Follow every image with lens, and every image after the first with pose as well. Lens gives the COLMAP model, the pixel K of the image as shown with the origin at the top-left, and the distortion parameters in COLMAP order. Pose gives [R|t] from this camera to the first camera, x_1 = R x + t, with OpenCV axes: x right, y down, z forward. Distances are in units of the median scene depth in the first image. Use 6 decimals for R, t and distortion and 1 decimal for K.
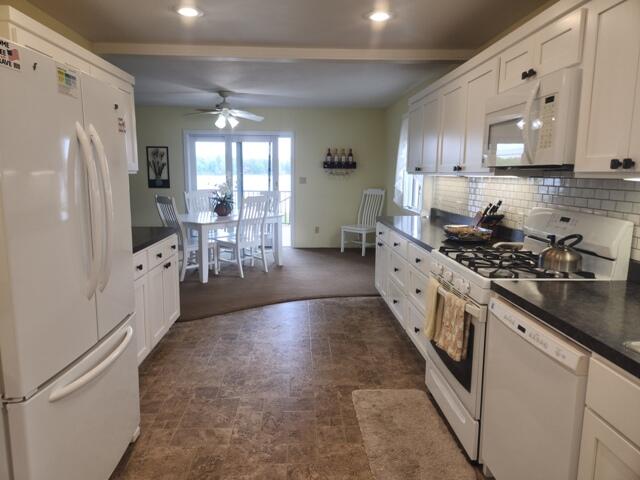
lens RADIAL K [[426.1, 0, 317.2], [0, 426.1, 232.9], [0, 0, 1]] dist [0.041203, -0.000022]
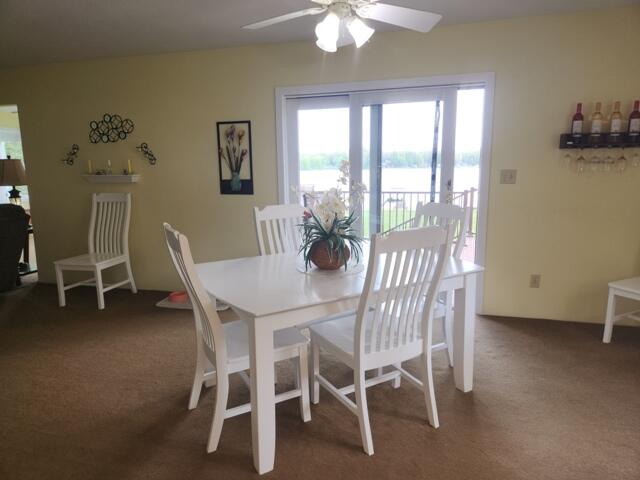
lens RADIAL K [[426.1, 0, 317.2], [0, 426.1, 232.9], [0, 0, 1]] dist [0.041203, -0.000022]
pose [[0.947872, 0.027963, -0.317422, -0.083010], [-0.024953, 0.999597, 0.013544, -0.063577], [0.317673, -0.004918, 0.948188, 0.491873]]
